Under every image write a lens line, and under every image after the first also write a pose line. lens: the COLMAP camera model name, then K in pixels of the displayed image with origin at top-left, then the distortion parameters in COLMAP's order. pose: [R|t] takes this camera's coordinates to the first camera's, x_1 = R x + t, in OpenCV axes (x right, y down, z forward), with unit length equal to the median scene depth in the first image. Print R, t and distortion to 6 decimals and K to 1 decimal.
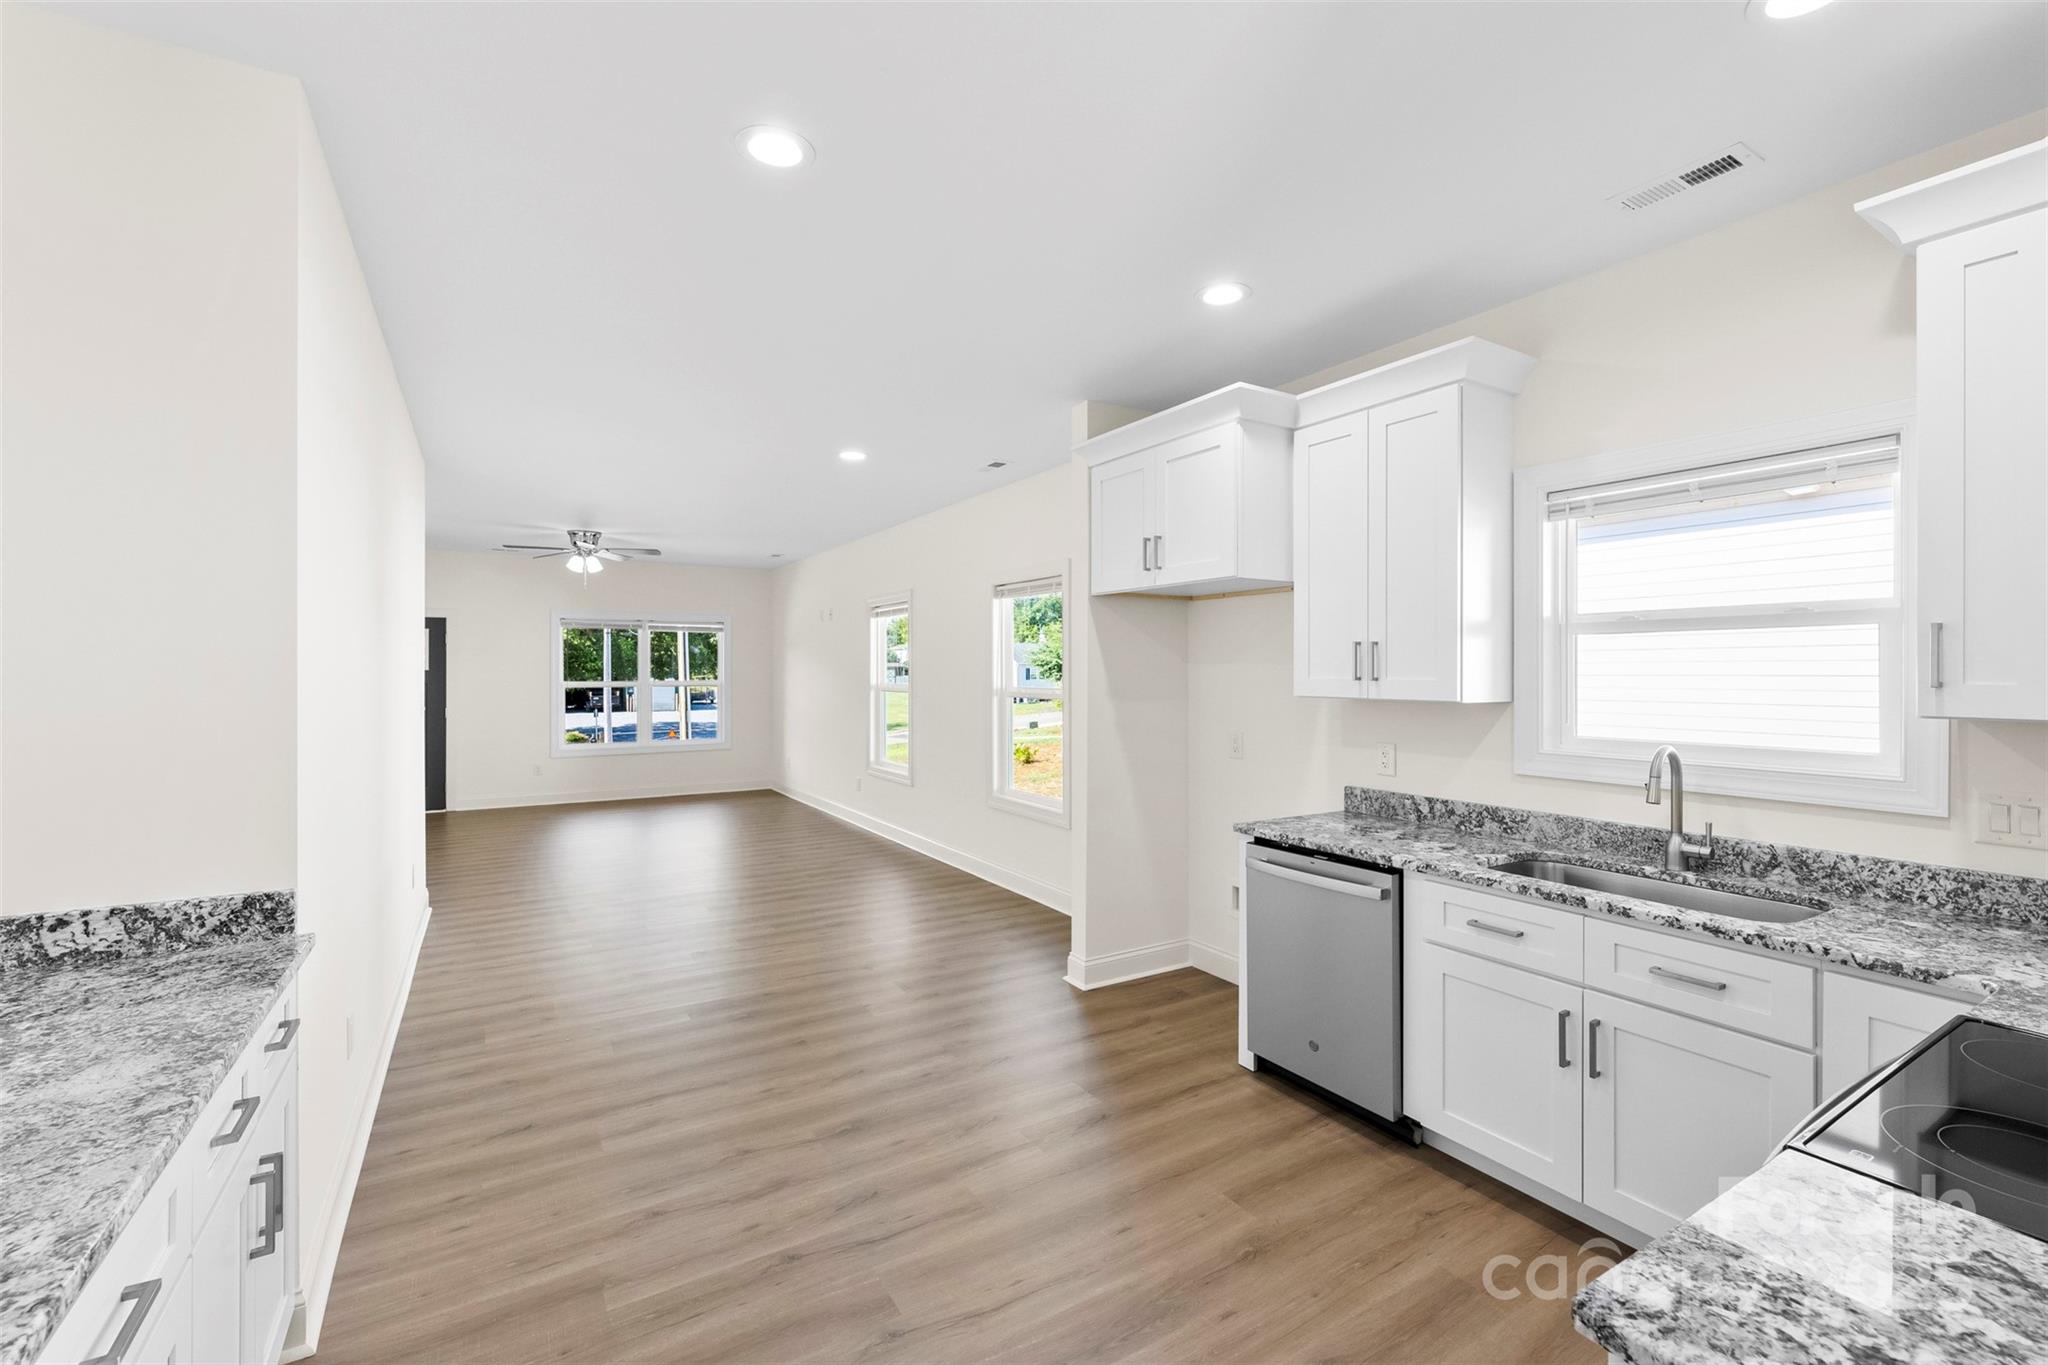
lens RADIAL K [[871.0, 0, 1023.5], [0, 871.0, 669.5], [0, 0, 1]] dist [0.000408, -0.000114]
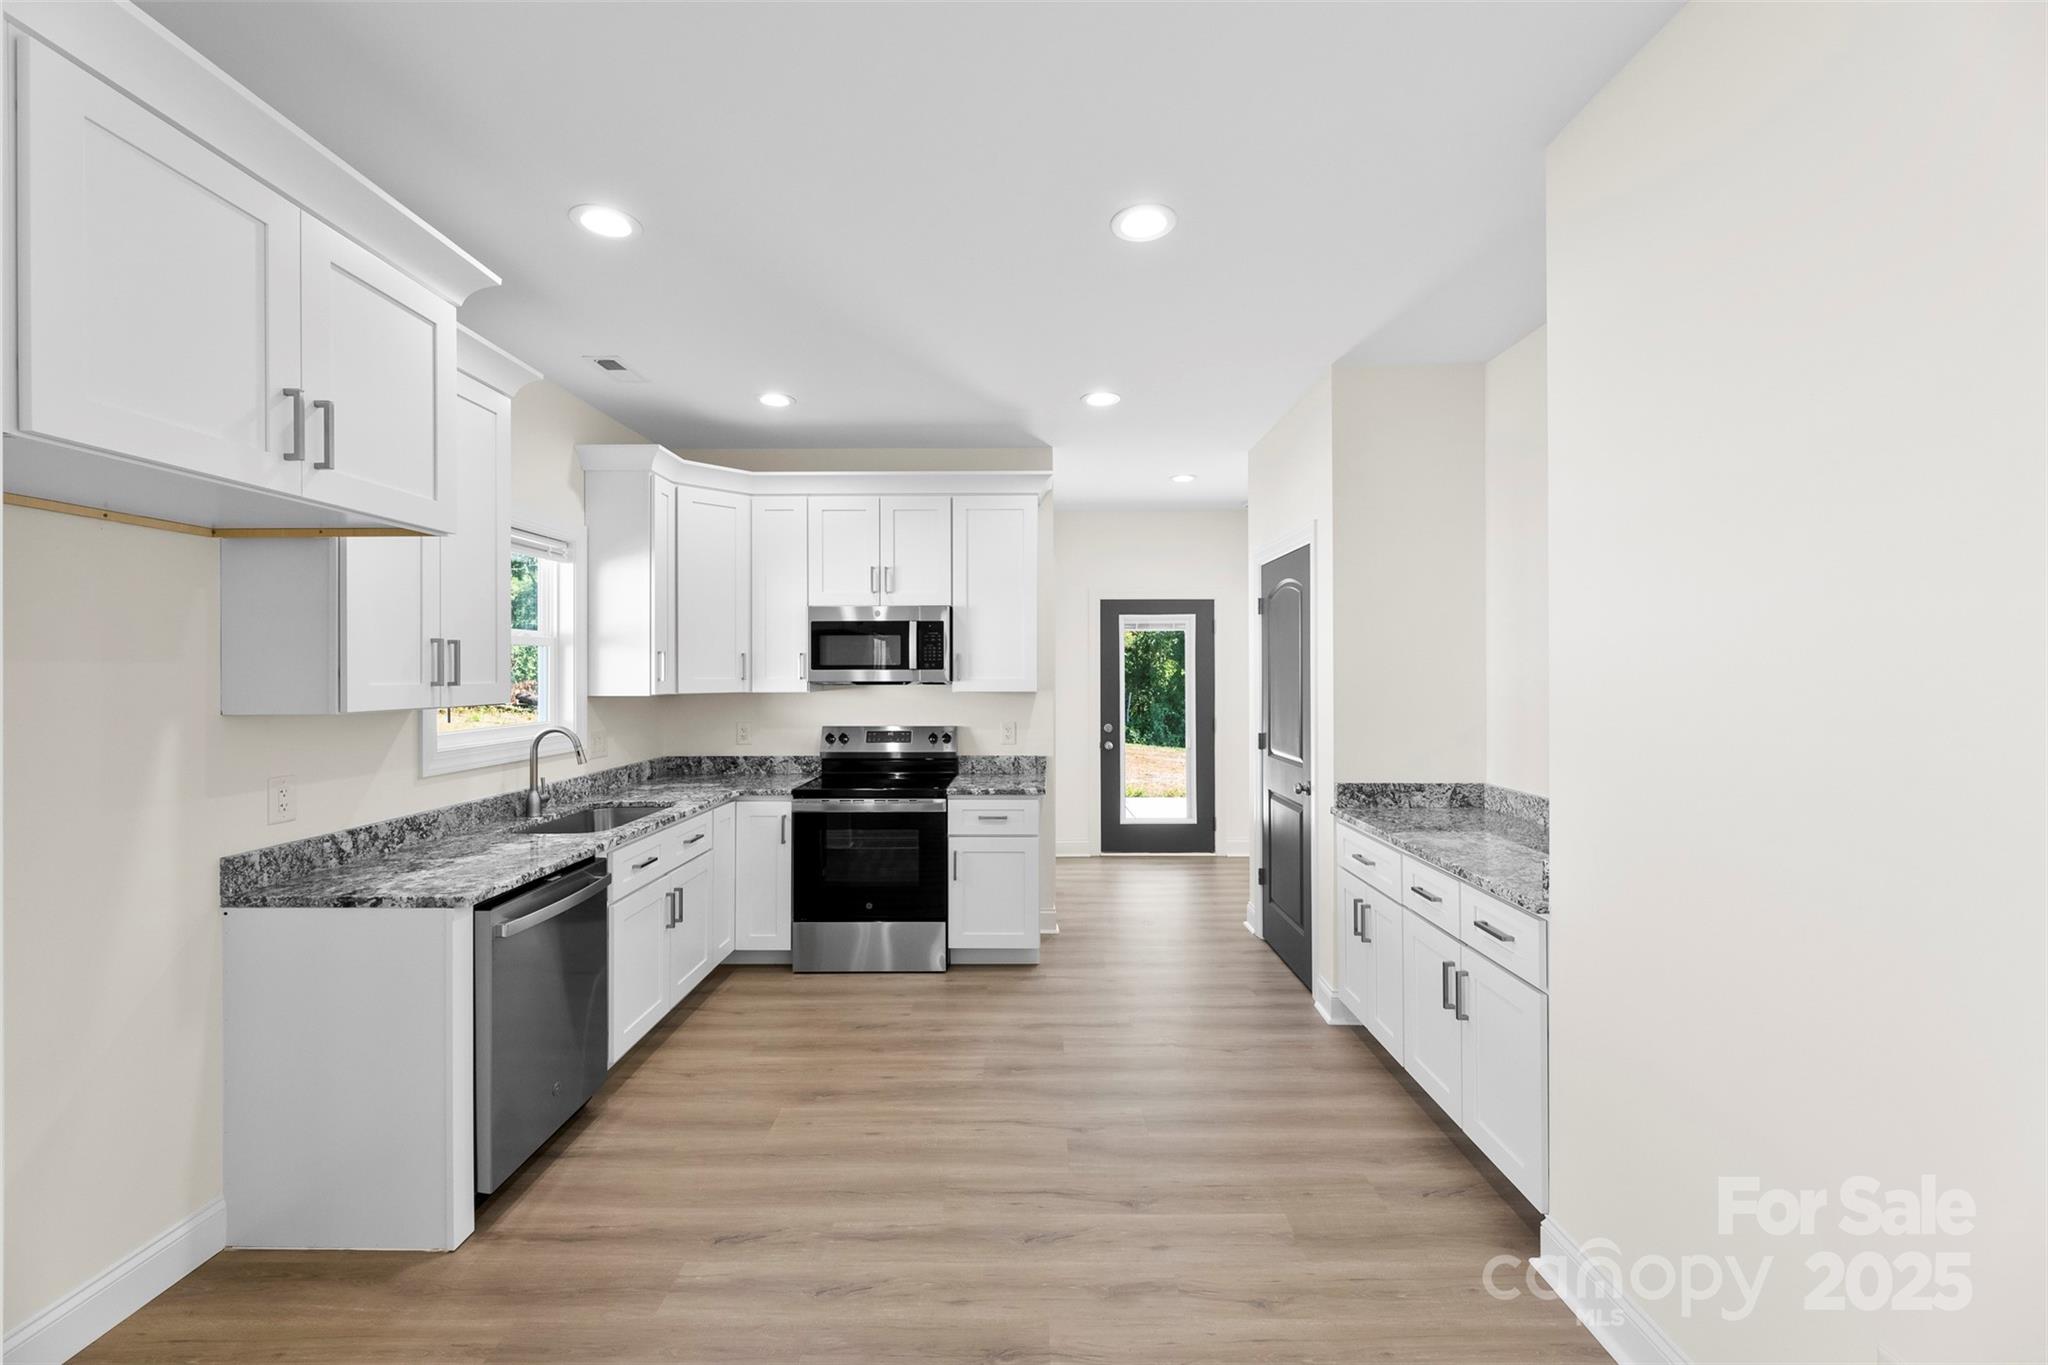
lens RADIAL K [[816.5, 0, 1021.0], [0, 816.5, 670.6], [0, 0, 1]] dist [-0.000278, -0.000023]
pose [[-0.845719, 0.003462, 0.533618, -0.626942], [0.002573, 0.999994, -0.002411, 0.001383], [-0.533623, -0.000666, -0.845722, 1.734420]]
